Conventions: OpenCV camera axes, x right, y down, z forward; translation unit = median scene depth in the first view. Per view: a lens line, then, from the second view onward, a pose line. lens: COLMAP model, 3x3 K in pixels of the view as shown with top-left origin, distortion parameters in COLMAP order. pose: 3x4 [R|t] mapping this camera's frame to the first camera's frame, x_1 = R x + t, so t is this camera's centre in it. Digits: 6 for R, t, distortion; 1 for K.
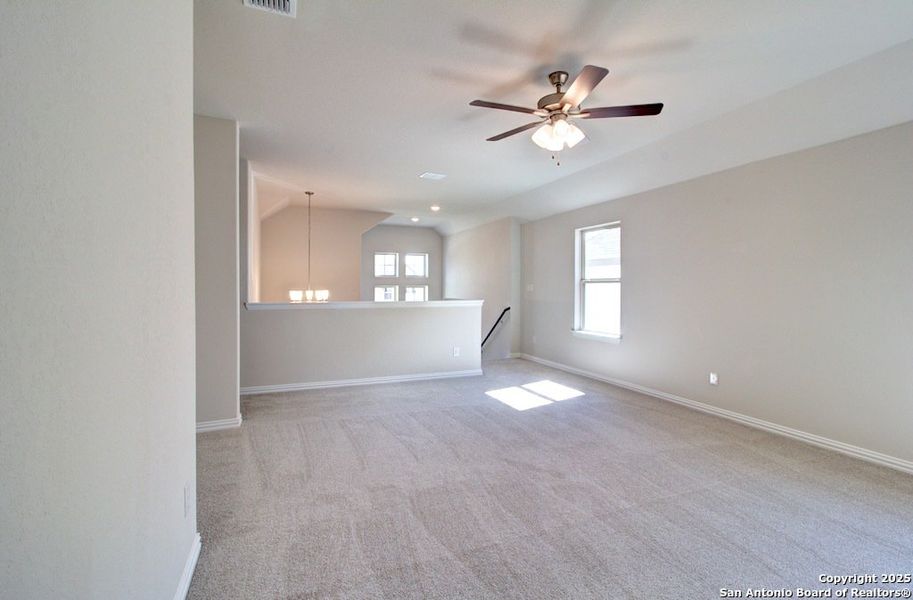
lens RADIAL K [[414.0, 0, 458.2], [0, 414.0, 296.0], [0, 0, 1]] dist [-0.002618, 0.001779]
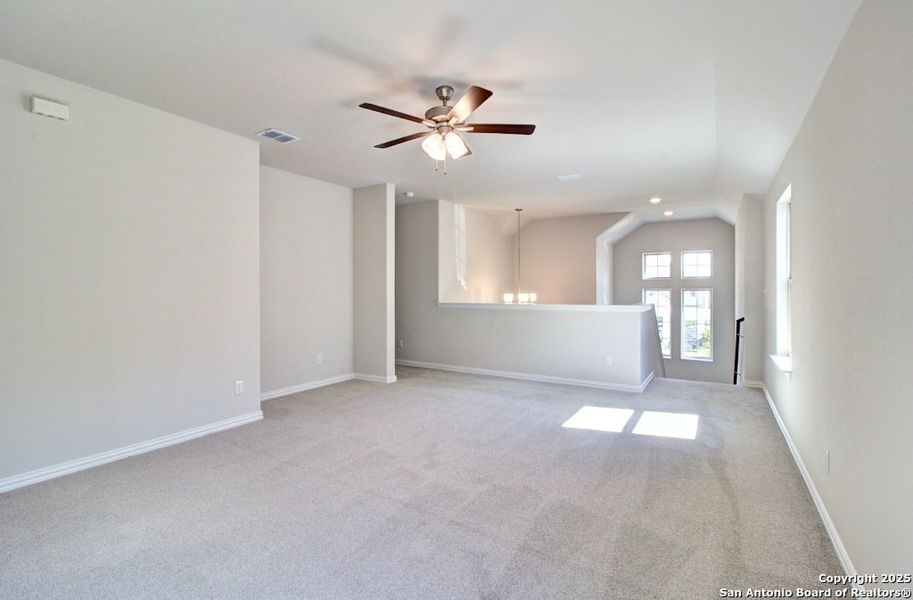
lens RADIAL K [[414.0, 0, 459.0], [0, 414.0, 300.0], [0, 0, 1]] dist [-0.002618, 0.001779]
pose [[0.586816, 0.018196, -0.809516, 0.486661], [-0.015547, 0.999816, 0.011203, -0.005541], [0.809571, 0.006011, 0.586991, 0.180153]]
